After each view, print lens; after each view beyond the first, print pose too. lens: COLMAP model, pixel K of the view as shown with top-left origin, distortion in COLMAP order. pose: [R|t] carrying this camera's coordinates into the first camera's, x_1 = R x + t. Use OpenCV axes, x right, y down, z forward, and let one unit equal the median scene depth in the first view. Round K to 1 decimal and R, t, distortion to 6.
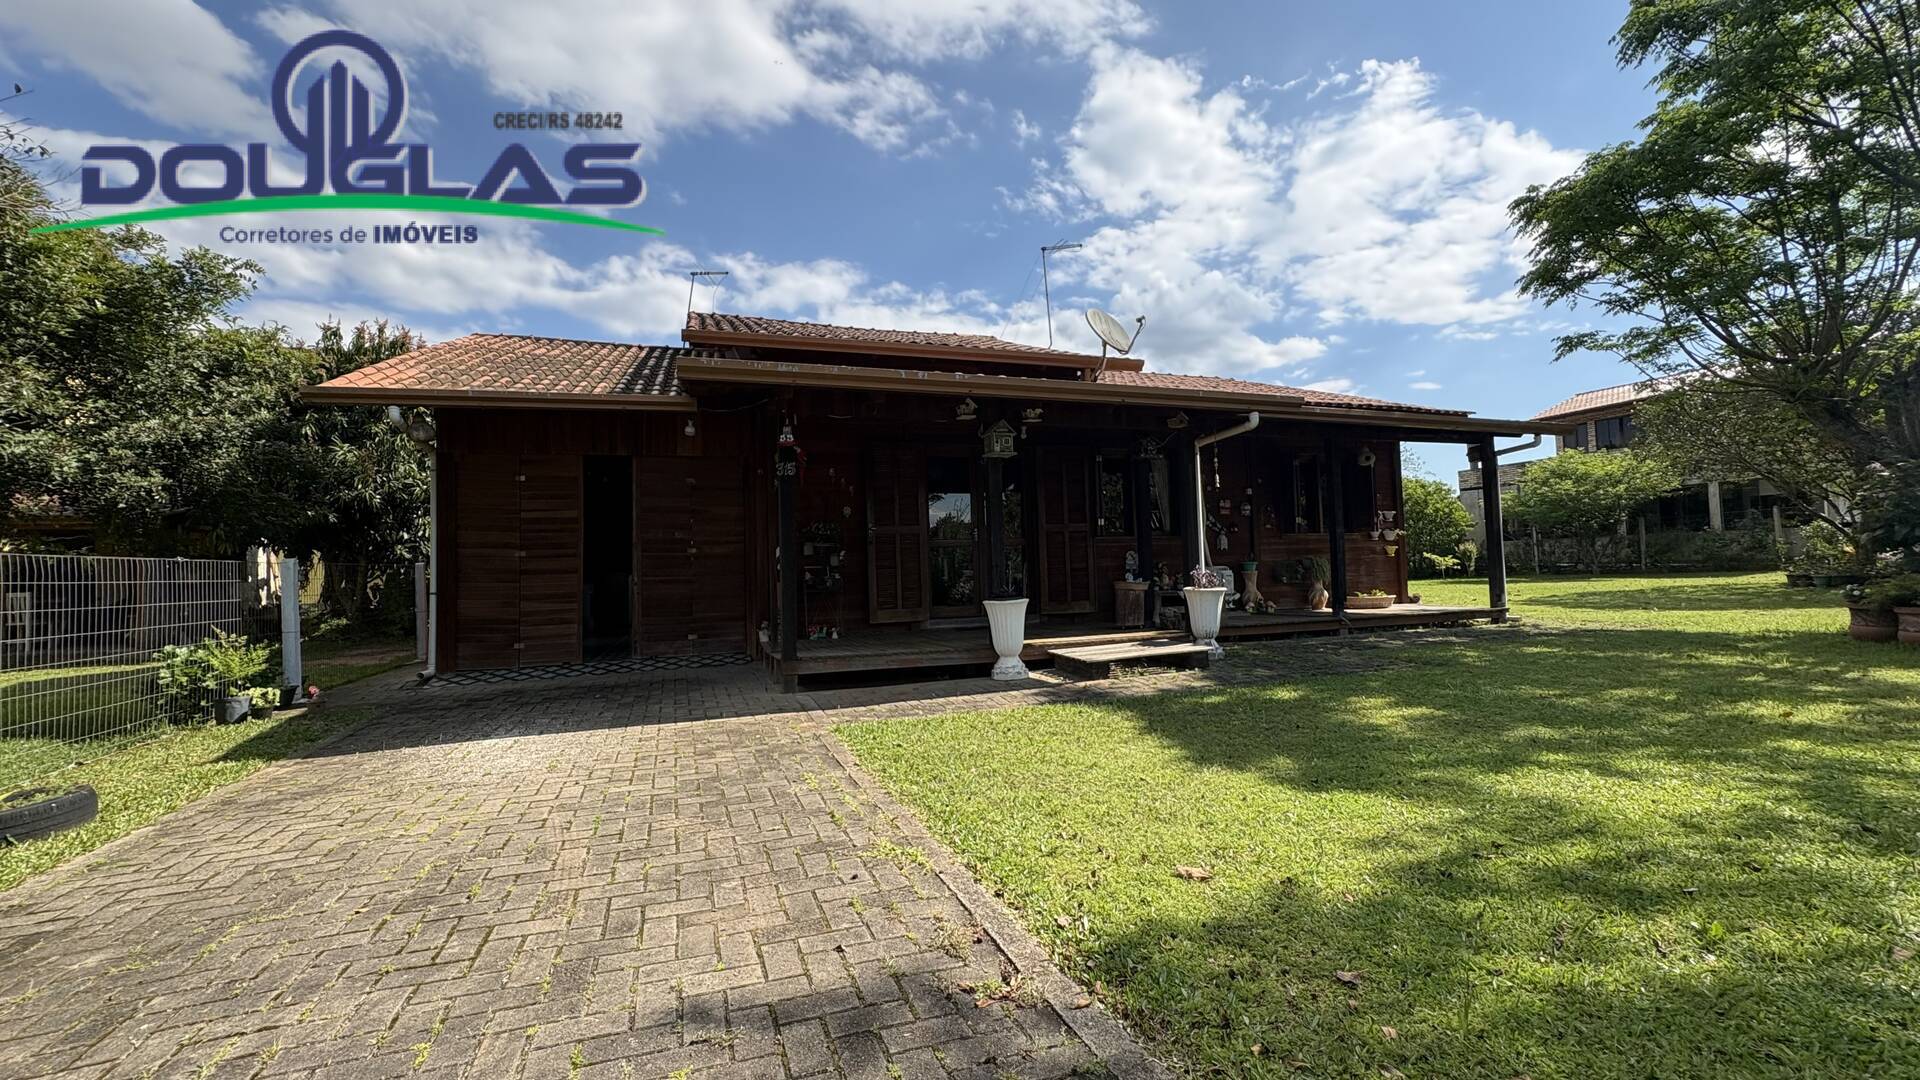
lens RADIAL K [[768.0, 0, 986.4], [0, 768.0, 538.8], [0, 0, 1]] dist [0.001548, 0.000077]
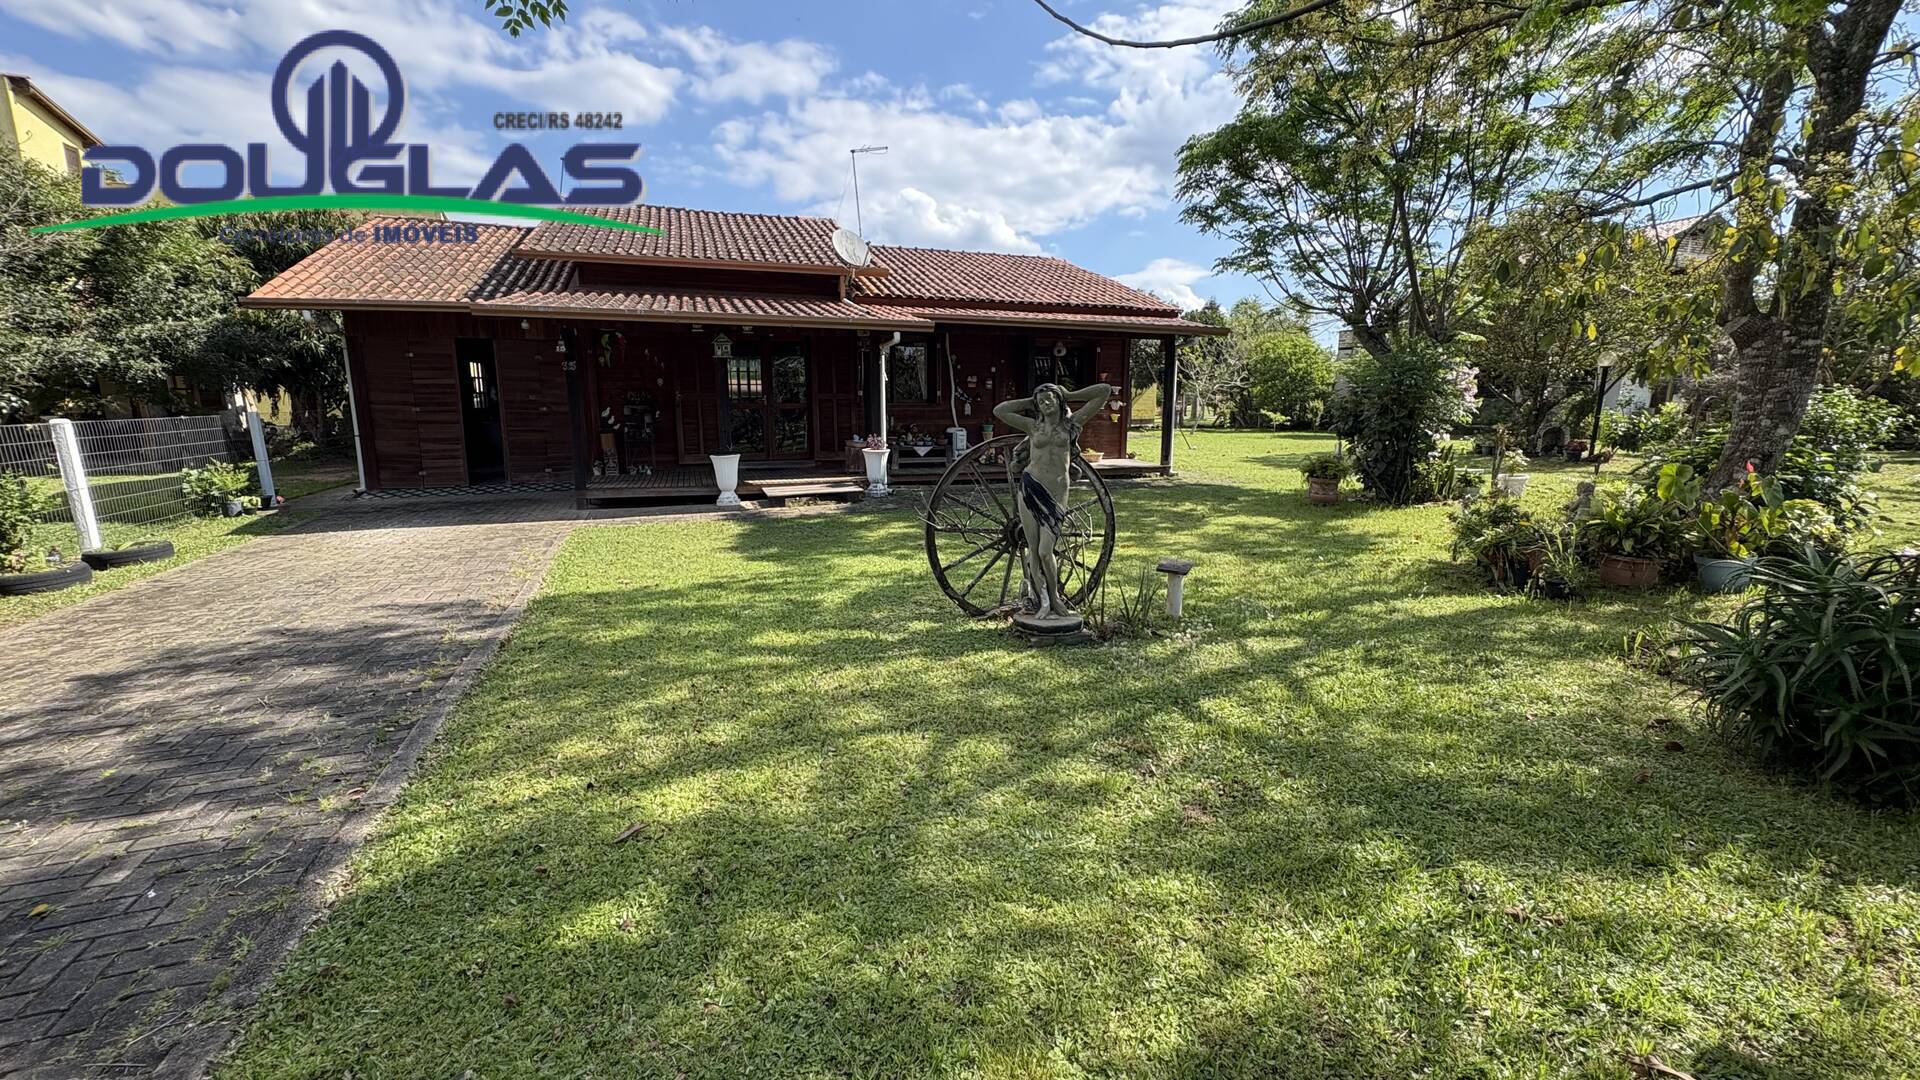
lens RADIAL K [[768.0, 0, 985.5], [0, 768.0, 564.1], [0, 0, 1]] dist [0.001548, 0.000077]
pose [[0.999400, 0.029711, 0.017812, 0.445151], [-0.033202, 0.968232, 0.247838, -0.091753], [-0.009882, -0.248281, 0.968638, -0.477334]]
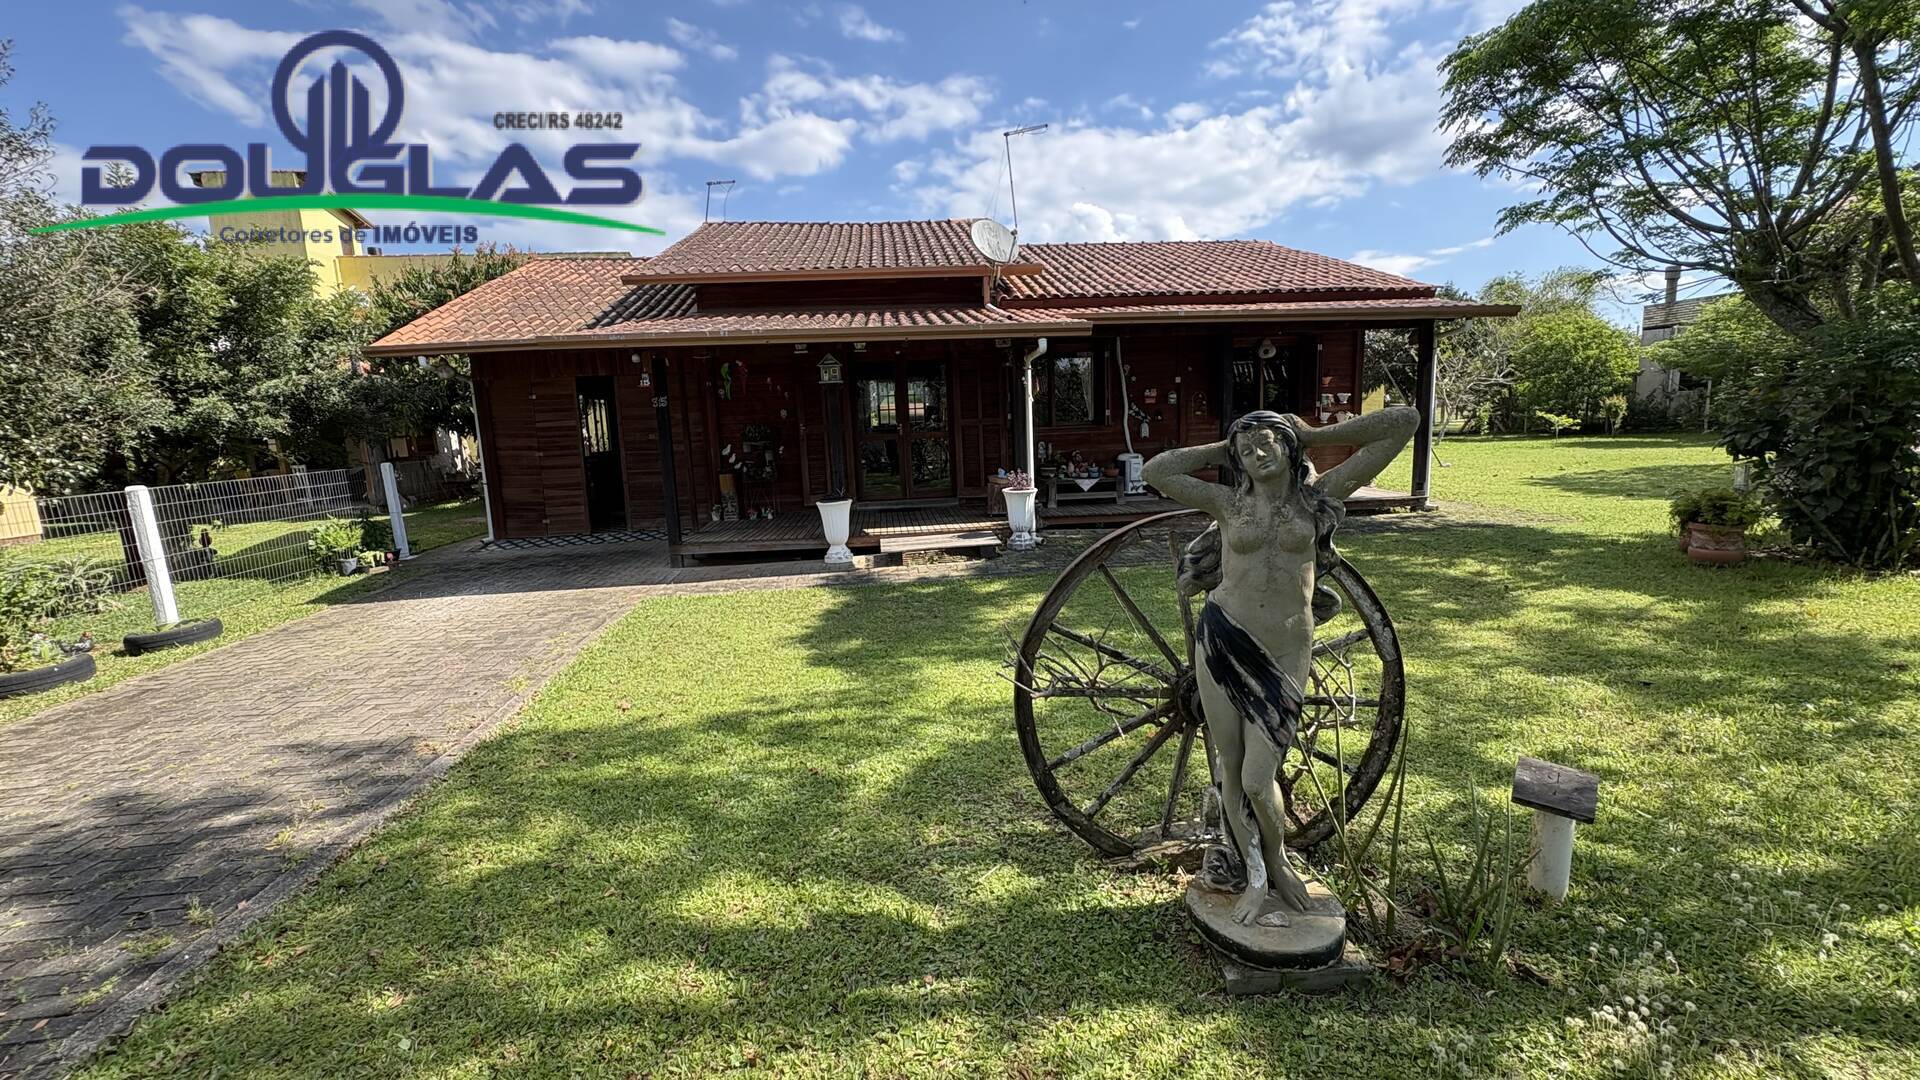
lens RADIAL K [[768.0, 0, 981.1], [0, 768.0, 541.8], [0, 0, 1]] dist [0.001548, 0.000077]
pose [[0.971625, 0.031545, -0.234414, 0.470251], [0.018003, 0.978329, 0.206275, -0.093931], [0.235841, -0.204642, 0.950000, -0.134513]]
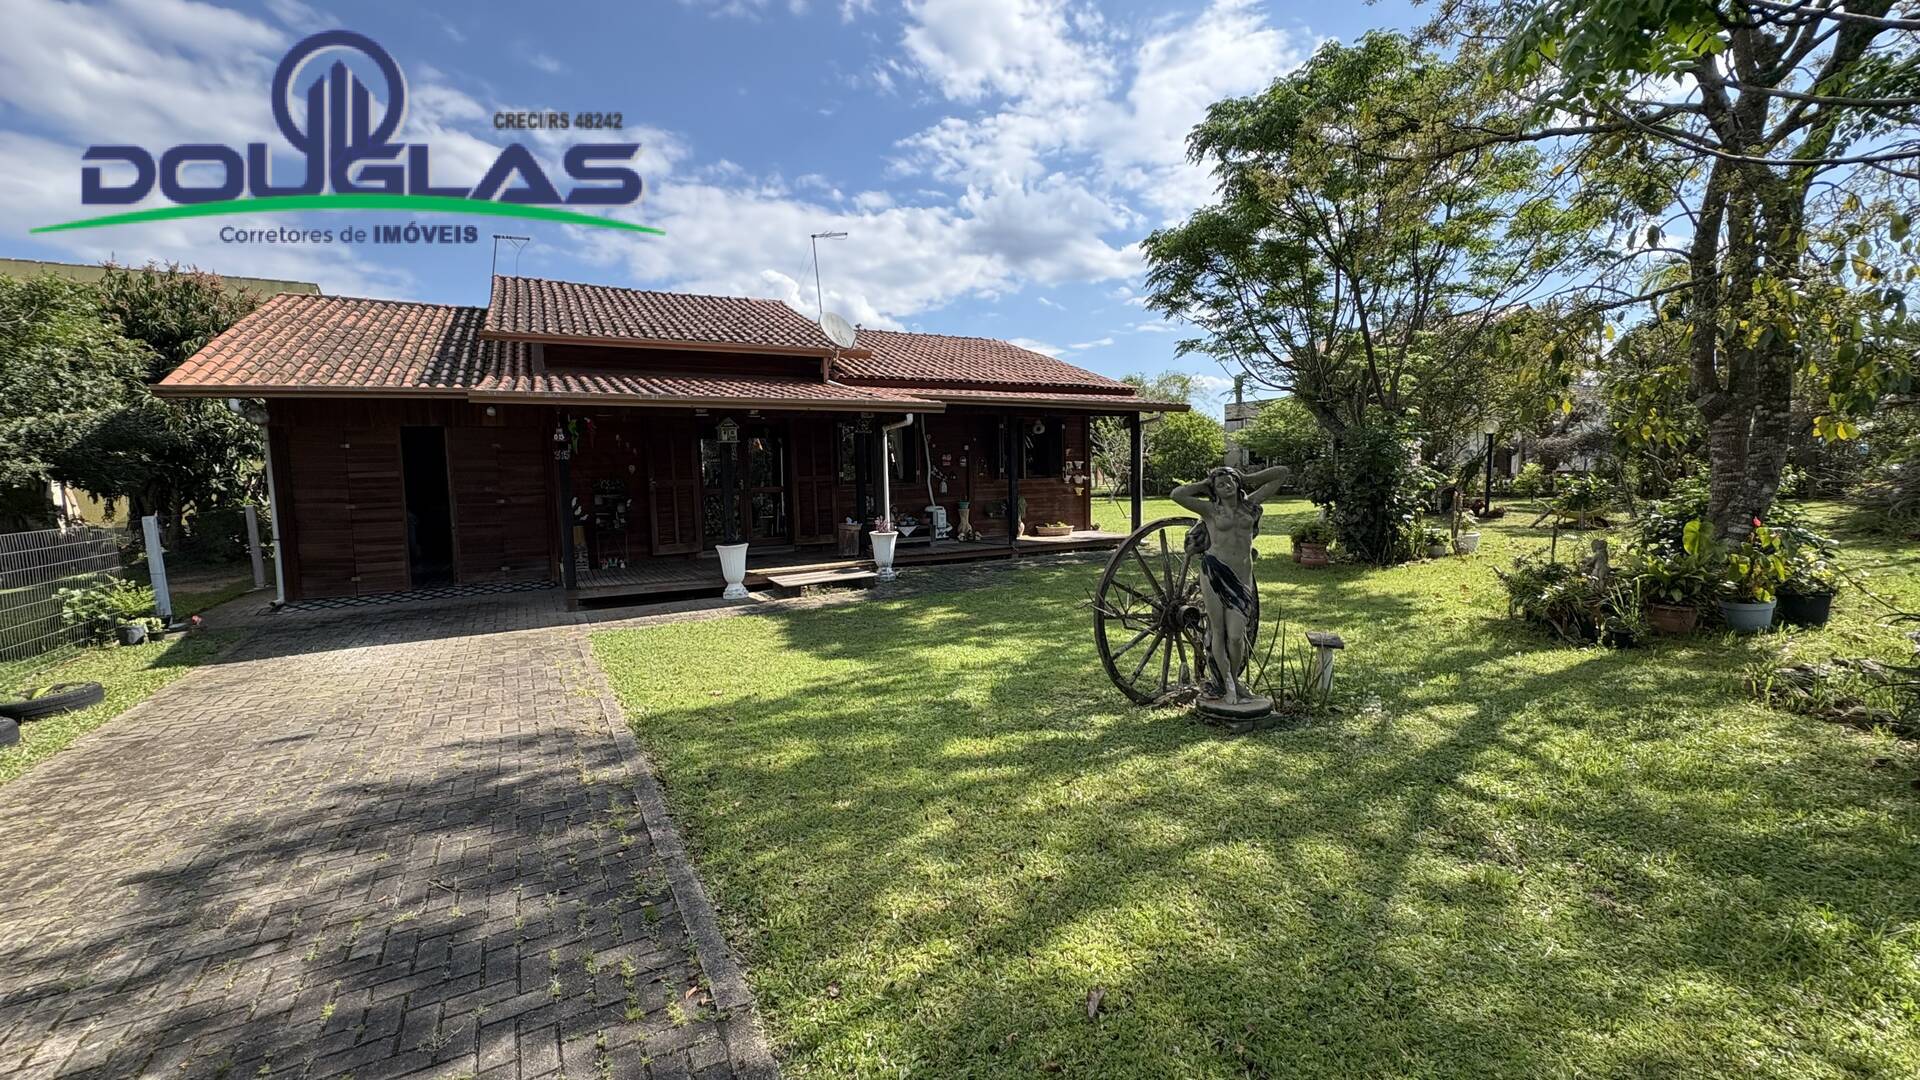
lens RADIAL K [[768.0, 0, 975.4], [0, 768.0, 561.0], [0, 0, 1]] dist [0.001548, 0.000077]
pose [[0.984207, -0.013059, 0.176541, 0.182883], [-0.013848, 0.988540, 0.150325, -0.096243], [-0.176481, -0.150396, 0.972746, -0.420965]]
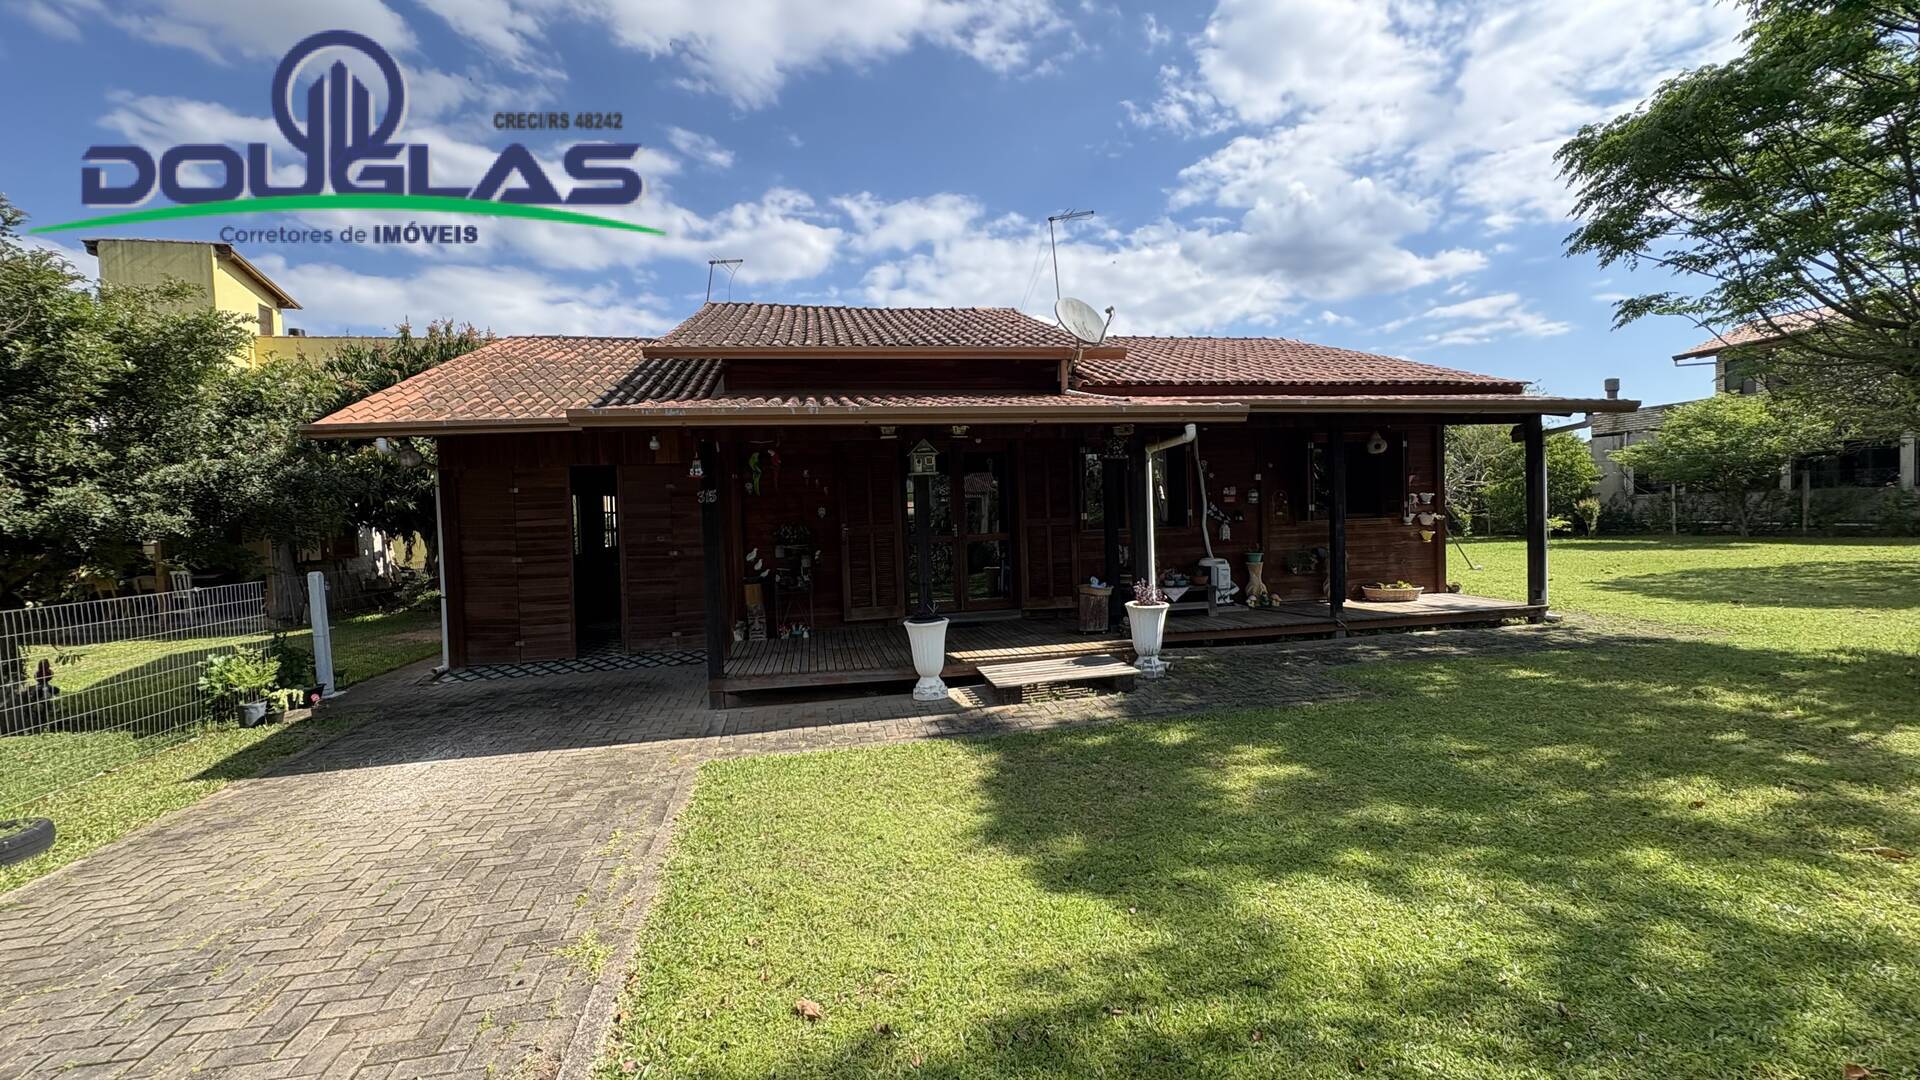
lens RADIAL K [[768.0, 0, 998.1], [0, 768.0, 536.8], [0, 0, 1]] dist [0.001548, 0.000077]
pose [[0.989605, 0.002467, -0.143789, 0.219631], [0.009133, 0.996756, 0.079961, -0.092167], [0.143520, -0.080443, 0.986373, 0.021254]]
